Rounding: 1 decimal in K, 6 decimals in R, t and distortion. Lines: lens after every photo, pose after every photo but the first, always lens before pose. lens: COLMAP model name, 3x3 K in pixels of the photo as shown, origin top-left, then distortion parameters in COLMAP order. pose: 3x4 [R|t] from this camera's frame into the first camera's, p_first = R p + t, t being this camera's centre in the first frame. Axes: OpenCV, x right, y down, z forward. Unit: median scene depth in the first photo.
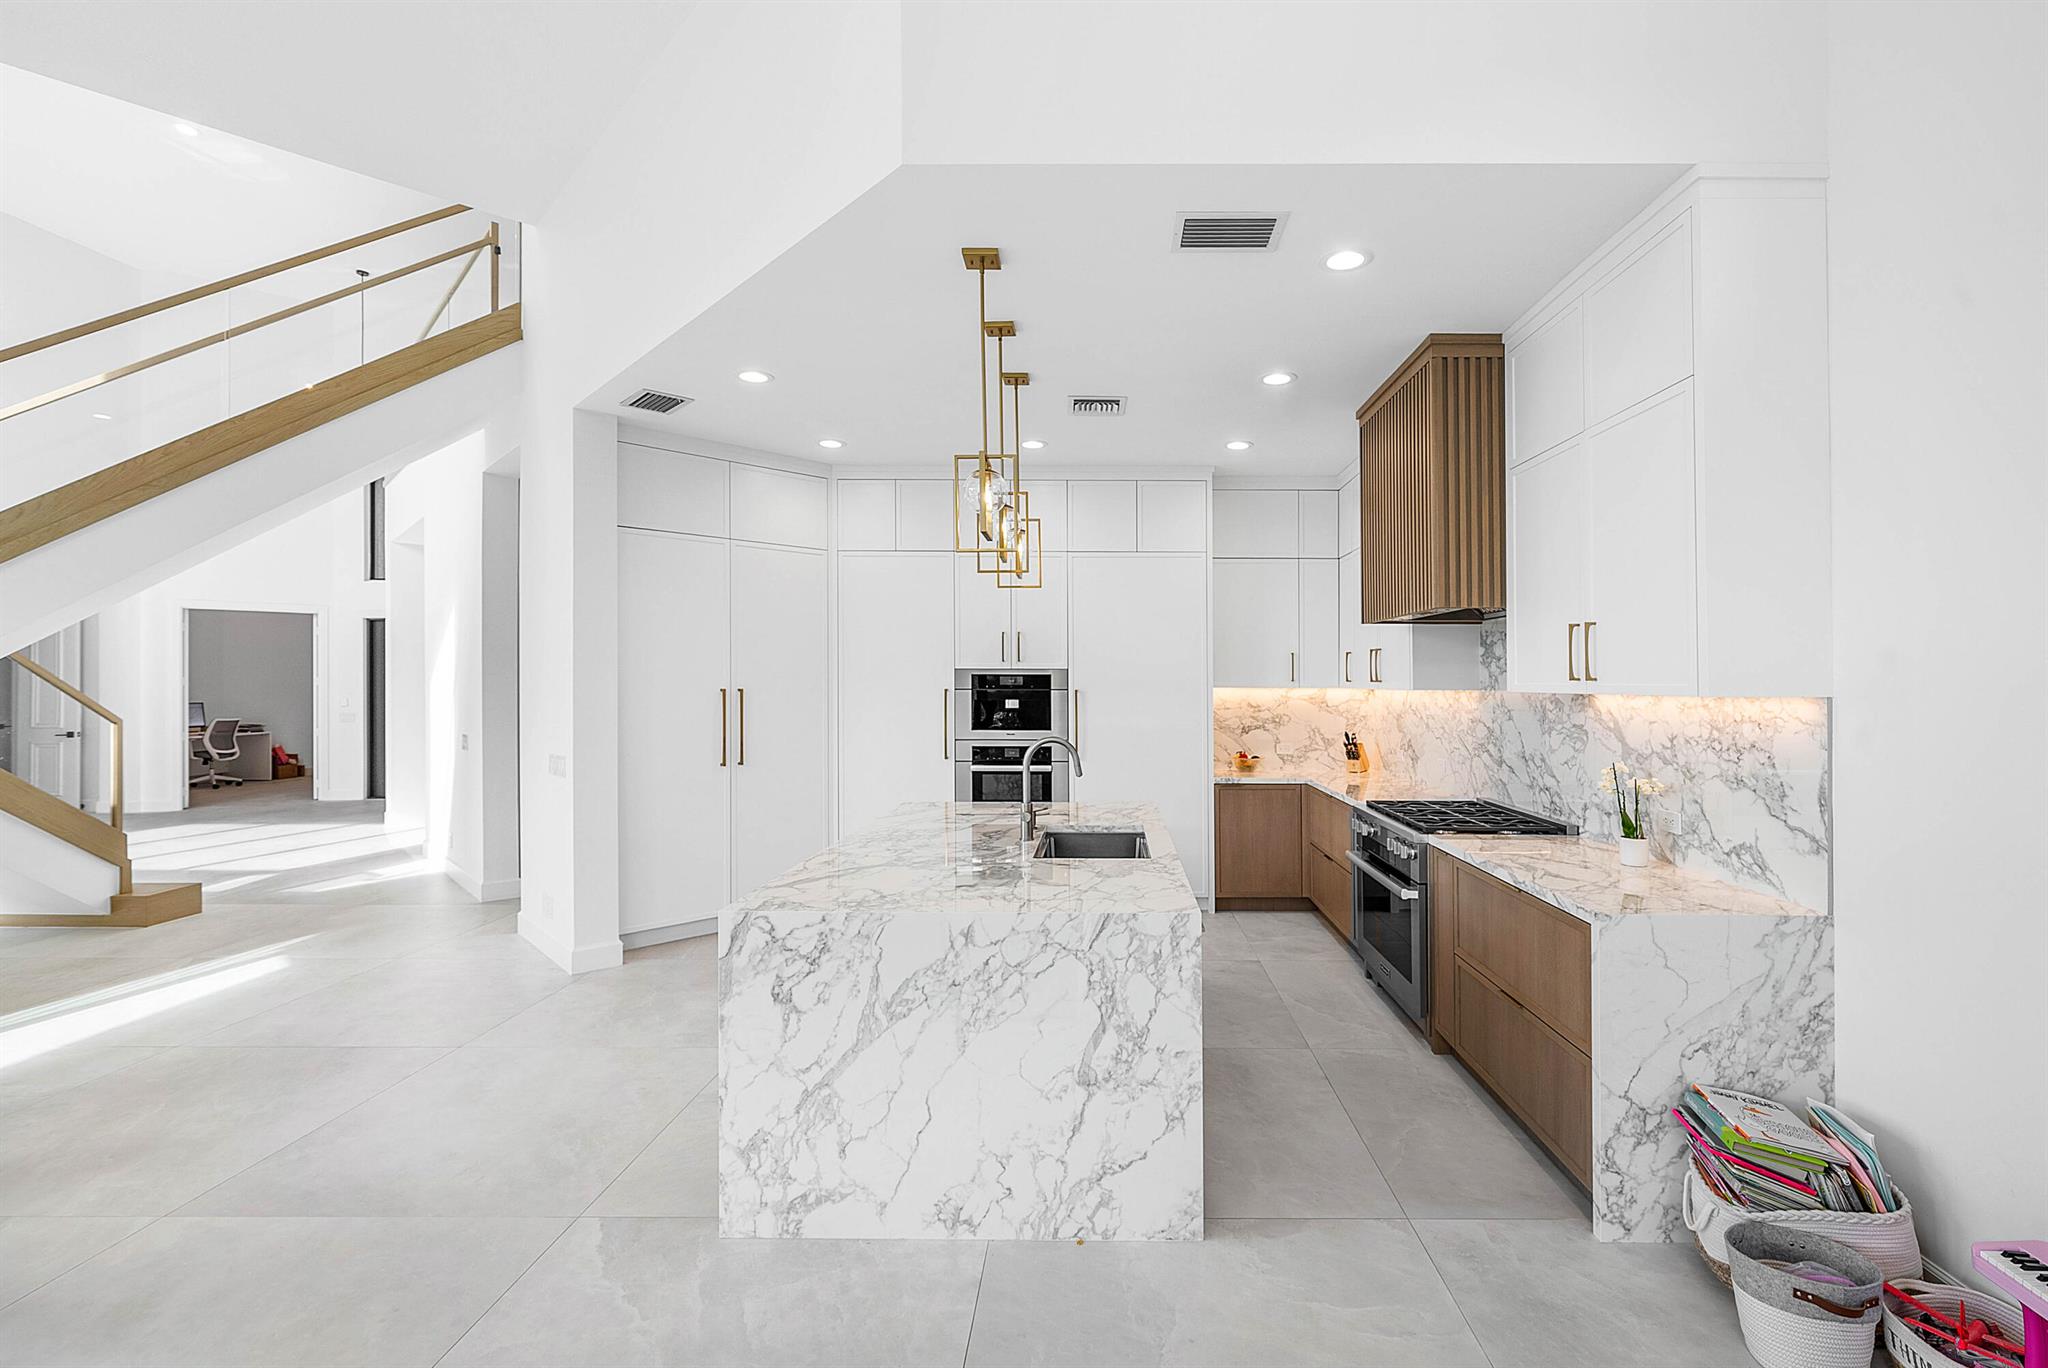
lens RADIAL K [[901.8, 0, 1099.8], [0, 901.8, 689.1], [0, 0, 1]] dist [-0.000986, -0.000011]
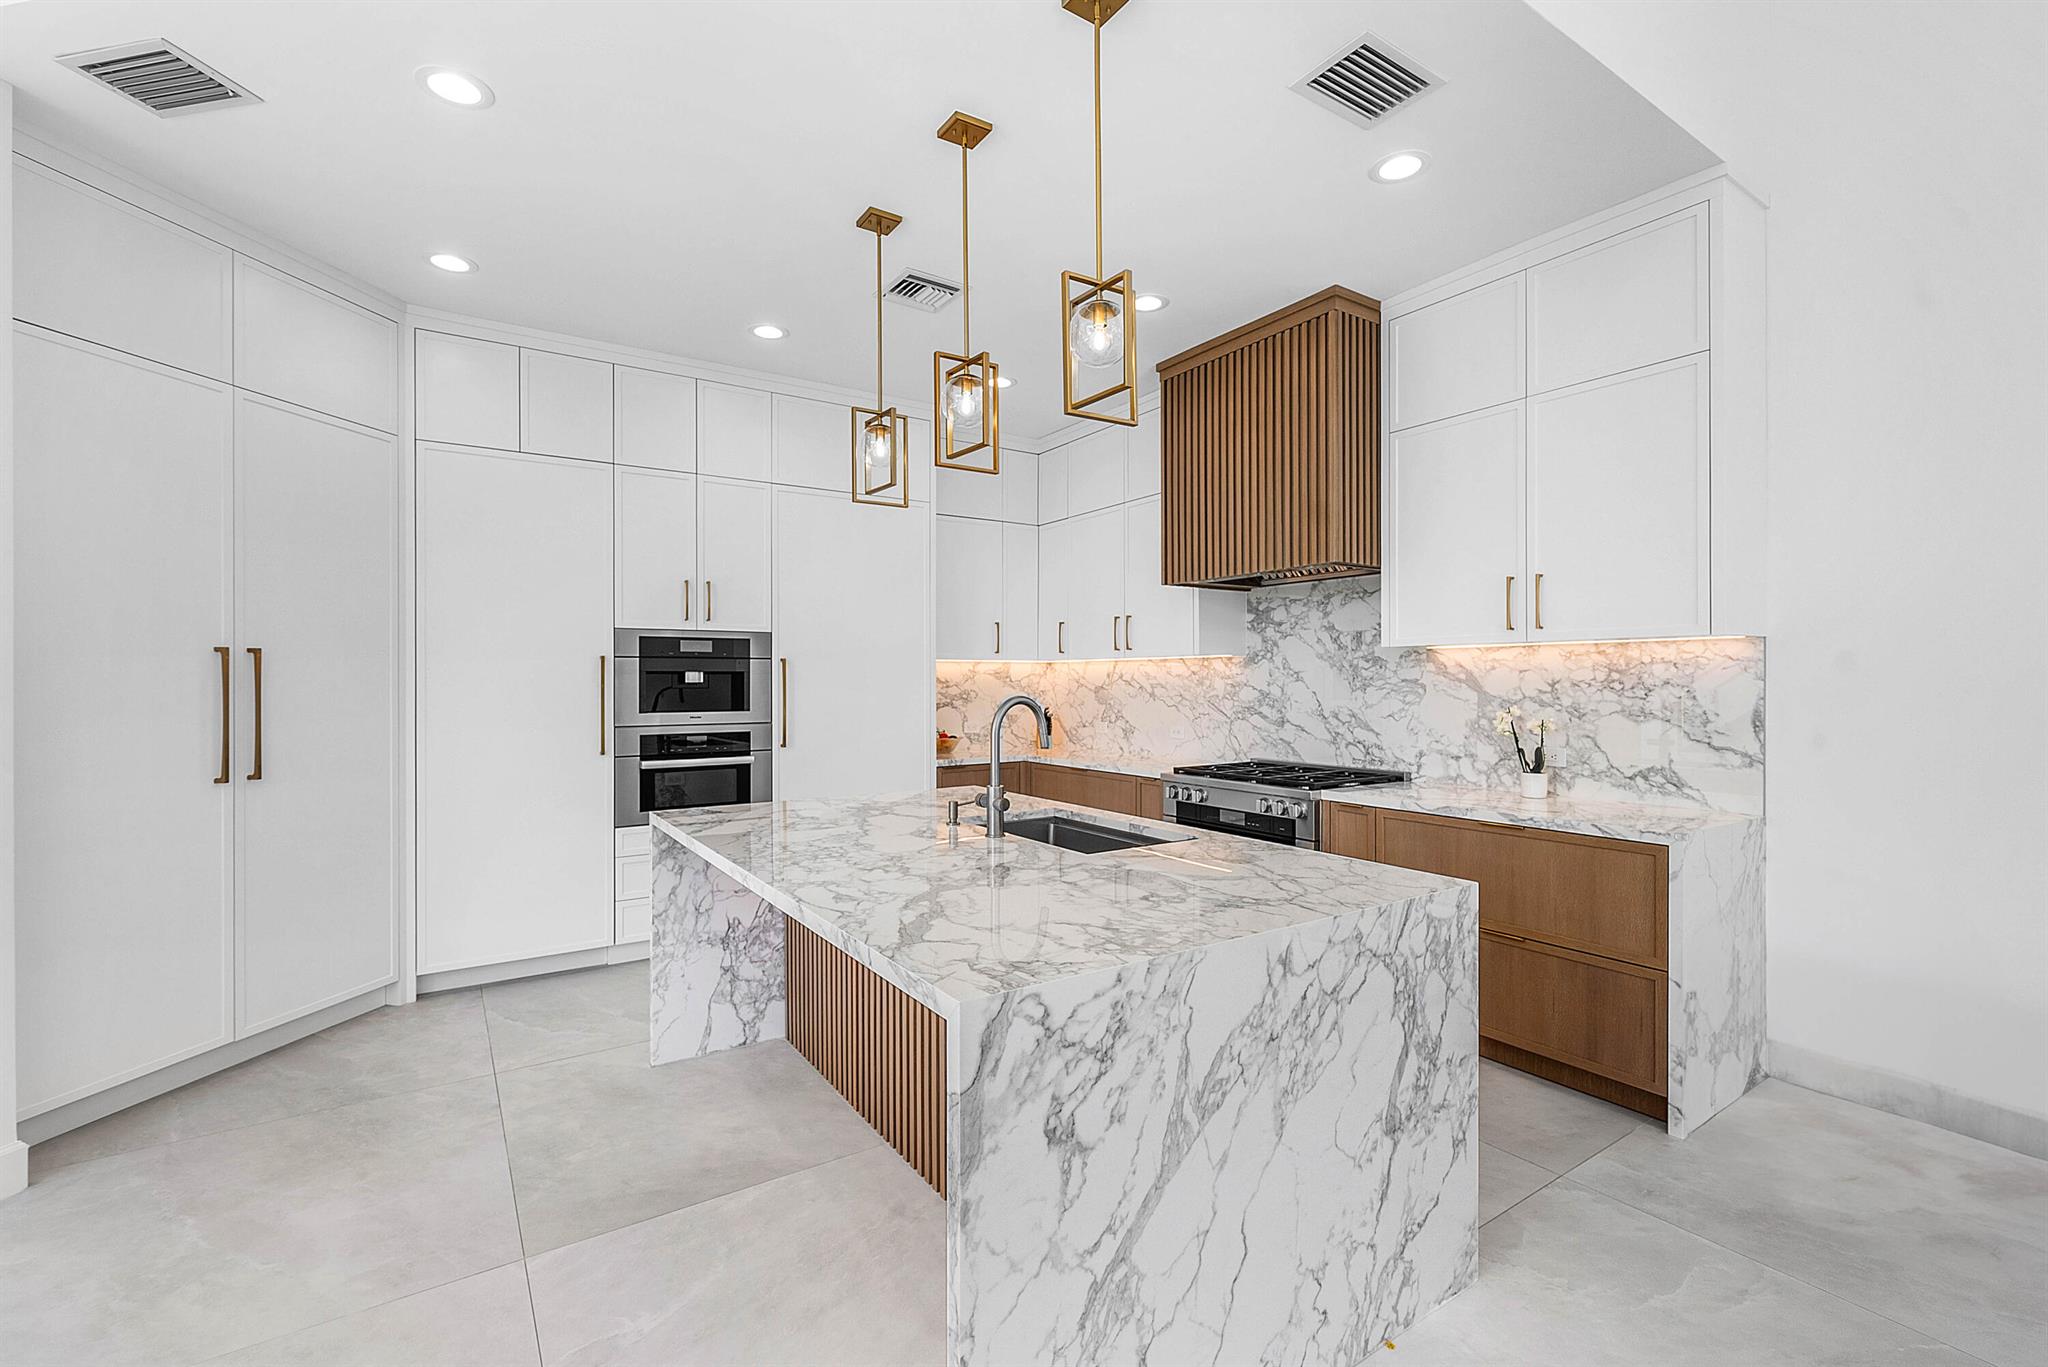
lens RADIAL K [[890.3, 0, 1024.0], [0, 890.3, 683.5], [0, 0, 1]] dist [-0.002910, -0.000283]
pose [[0.828649, -0.006383, 0.559733, -0.480169], [0.010056, 0.999943, -0.003484, 0.045962], [-0.559679, 0.008516, 0.828666, 0.391732]]
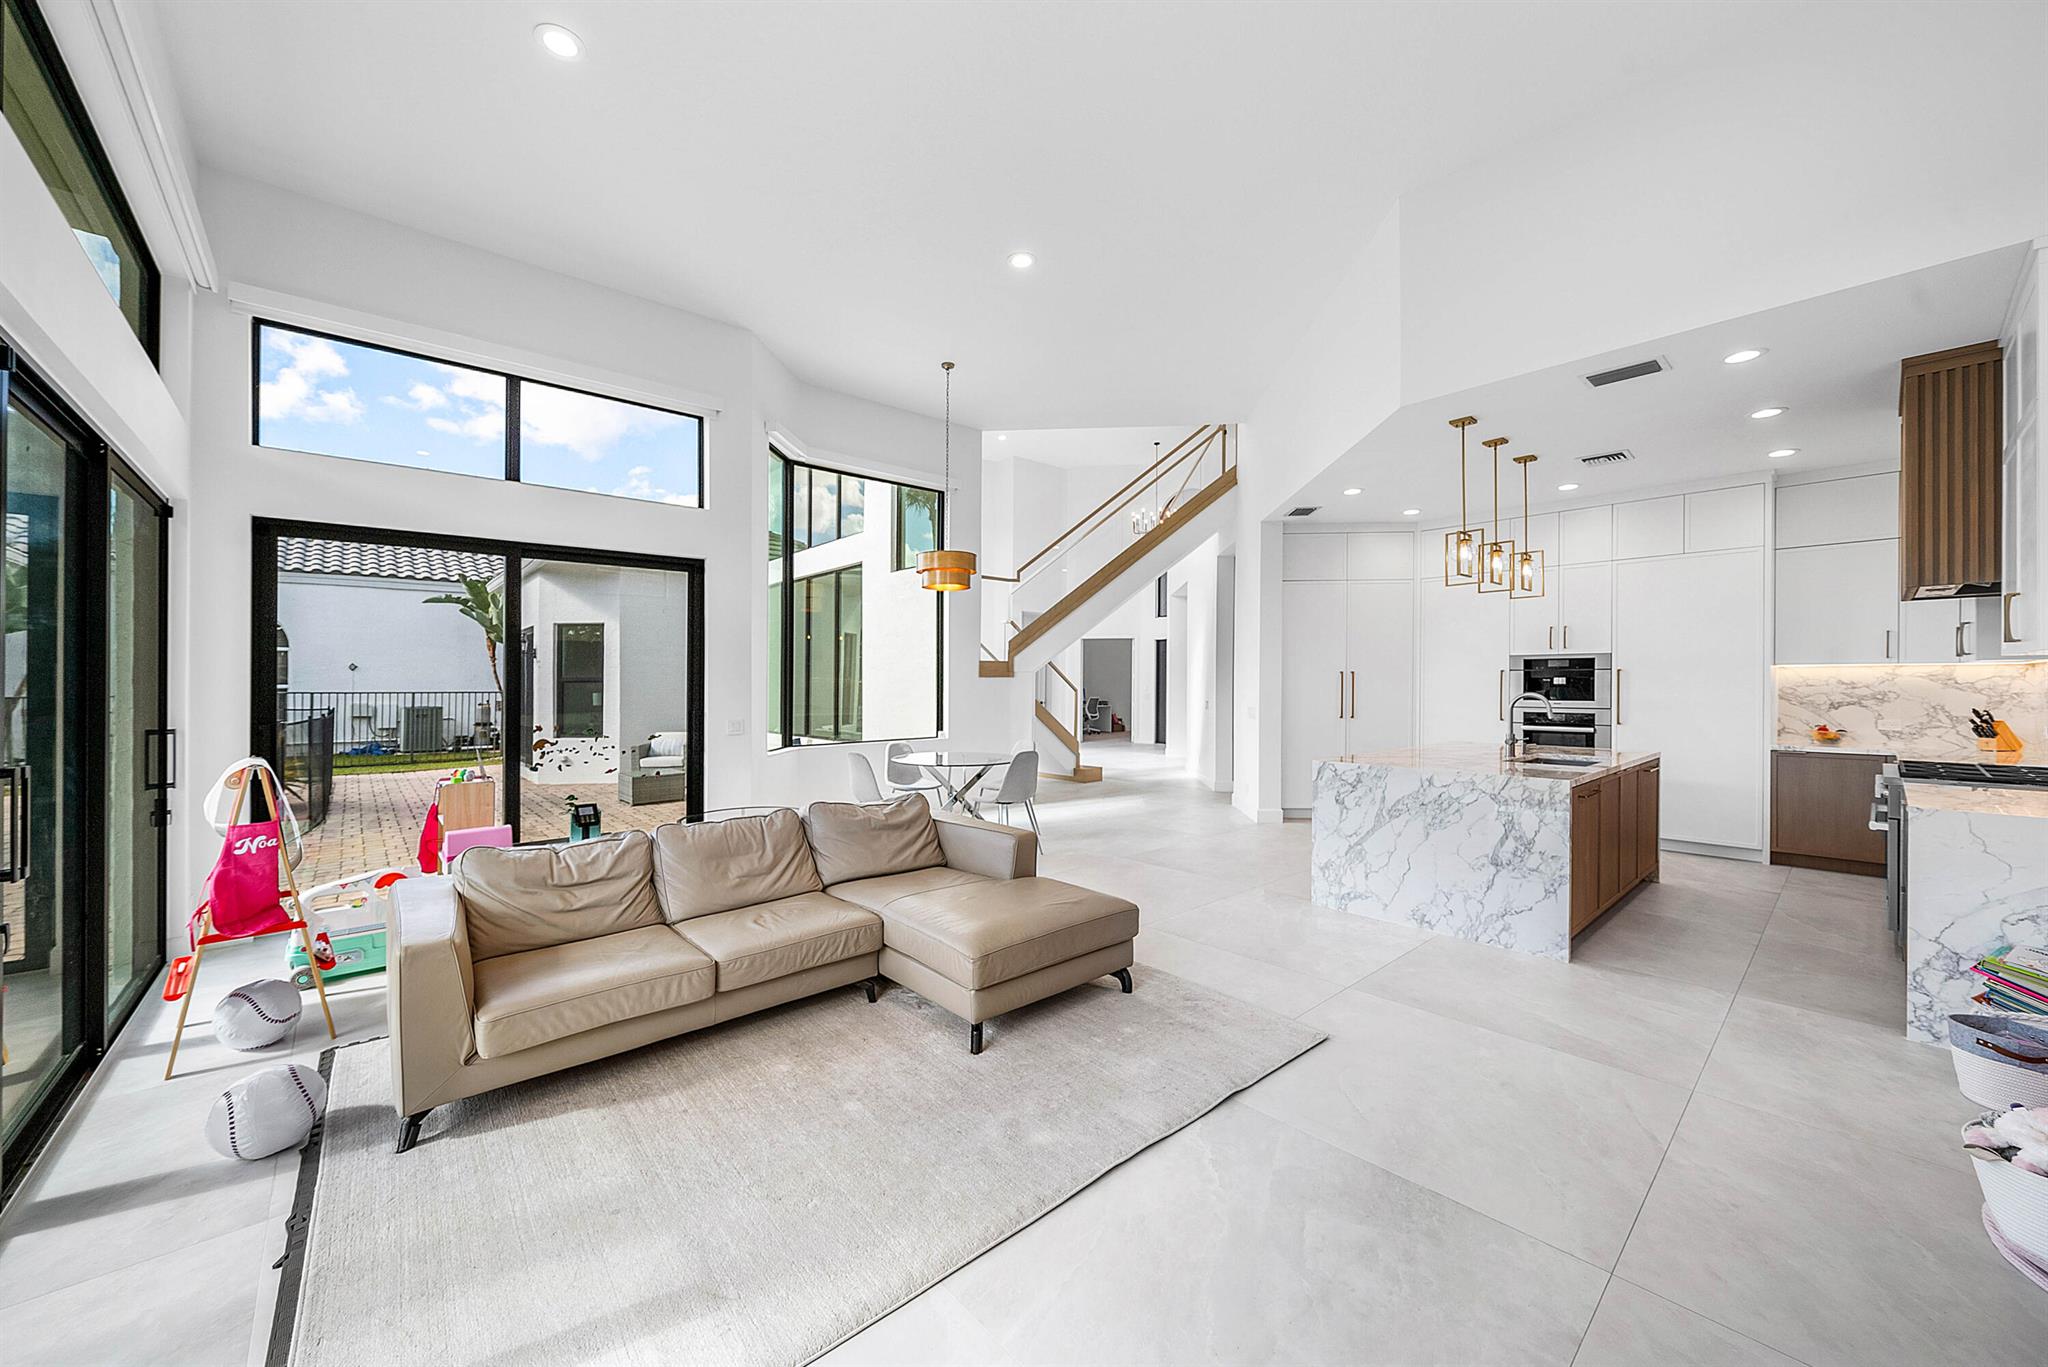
lens RADIAL K [[758.8, 0, 1012.8], [0, 758.8, 699.5], [0, 0, 1]] dist [-0.000872, -0.000315]
pose [[0.657150, 0.013543, -0.753638, 0.364712], [-0.001454, 0.999860, 0.016699, 0.044941], [0.753758, -0.009878, 0.657078, -0.576760]]
